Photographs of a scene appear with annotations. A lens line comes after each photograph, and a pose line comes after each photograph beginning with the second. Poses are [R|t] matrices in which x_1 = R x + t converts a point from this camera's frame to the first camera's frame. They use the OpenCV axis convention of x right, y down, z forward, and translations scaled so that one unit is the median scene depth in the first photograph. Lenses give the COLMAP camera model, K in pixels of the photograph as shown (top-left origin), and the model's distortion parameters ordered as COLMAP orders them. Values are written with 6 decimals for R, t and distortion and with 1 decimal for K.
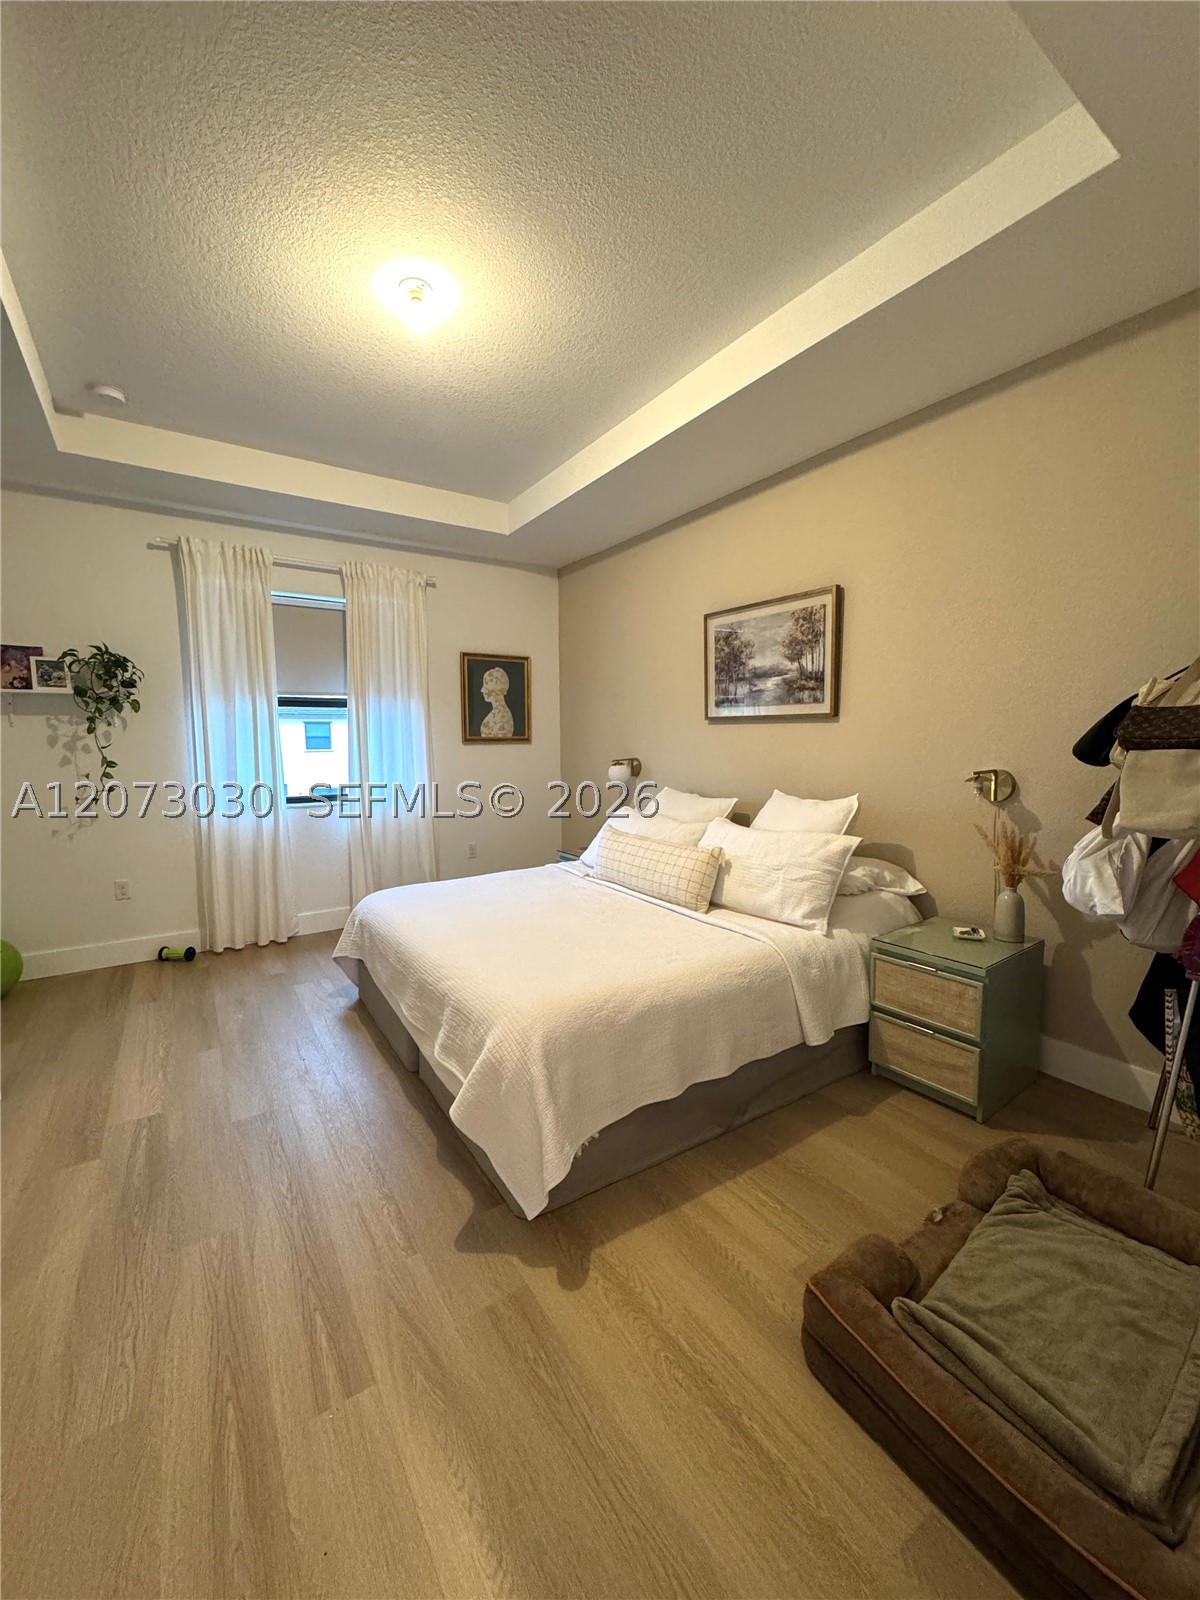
lens RADIAL K [[634.8, 0, 594.7], [0, 634.8, 798.3], [0, 0, 1]] dist [0.003852, -0.001285]
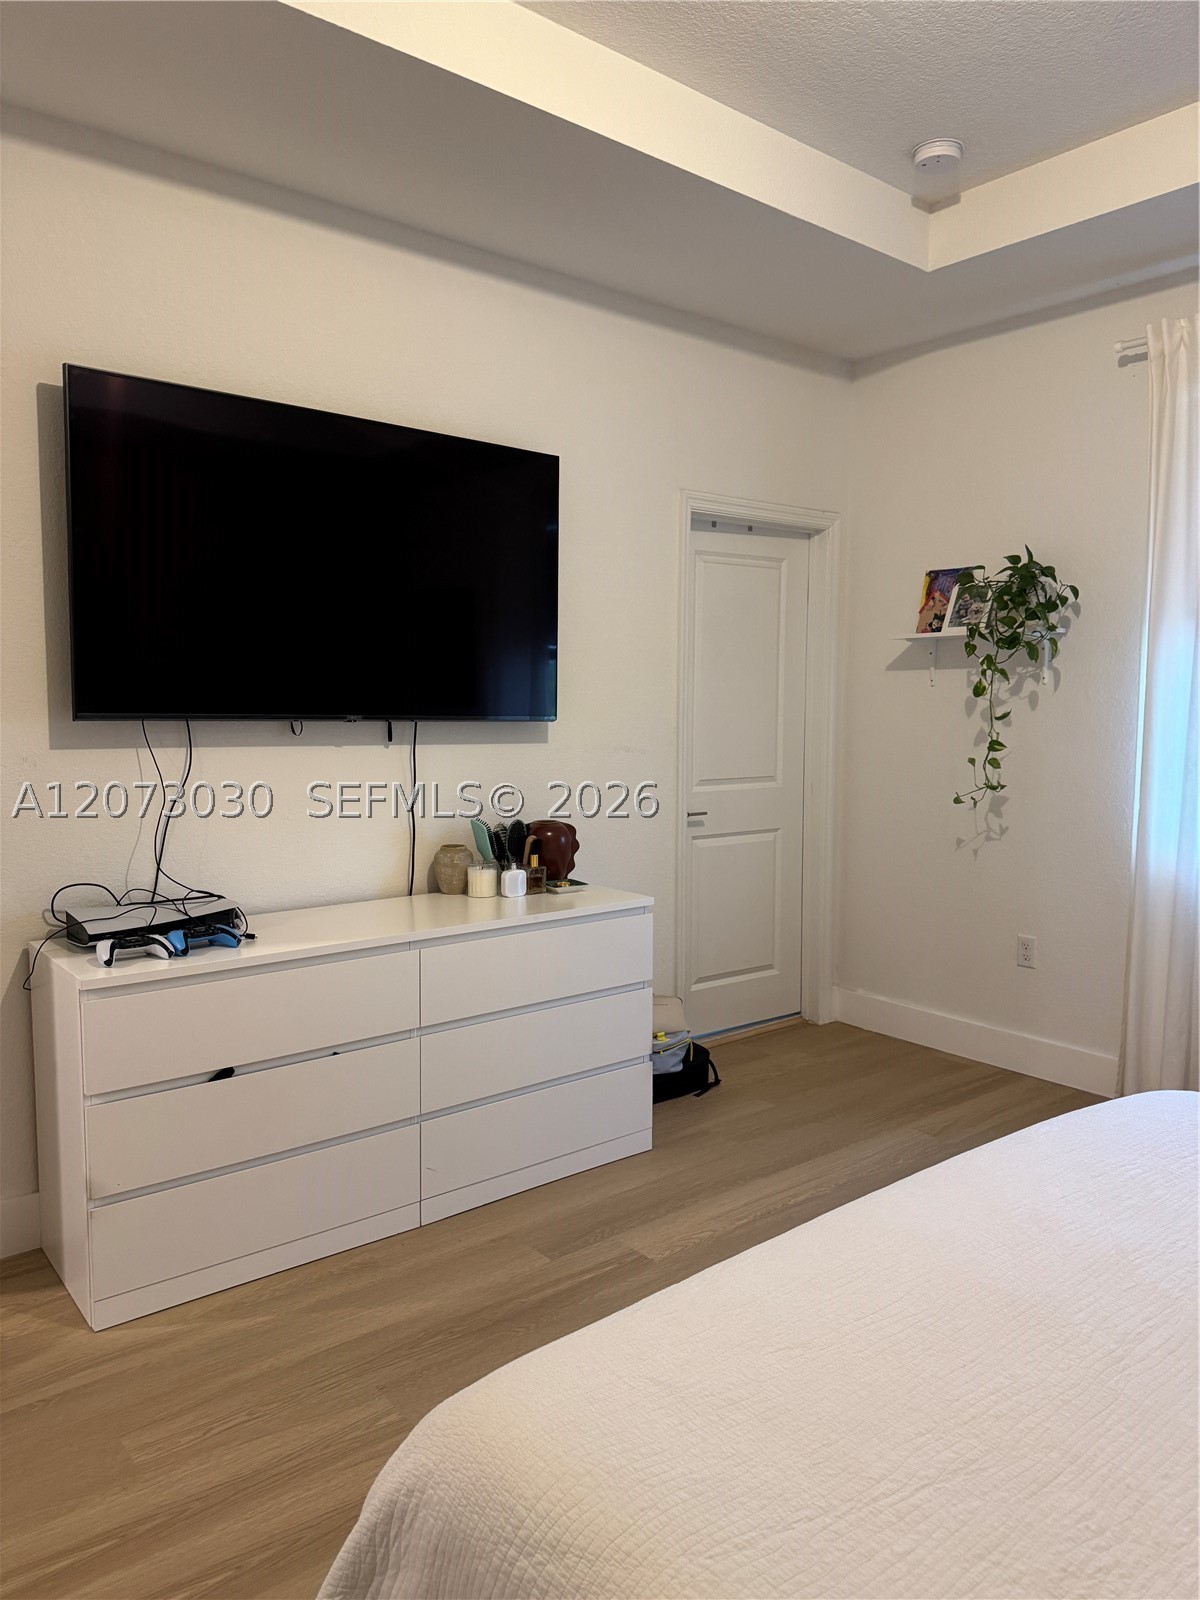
lens RADIAL K [[1123.8, 0, 589.9], [0, 1123.8, 794.1], [0, 0, 1]] dist [0.047055, -0.065783]
pose [[0.094612, 0.089145, -0.991515, 0.321496], [-0.092741, 0.992441, 0.080379, -0.062238], [0.991185, 0.084349, 0.102164, 0.536554]]
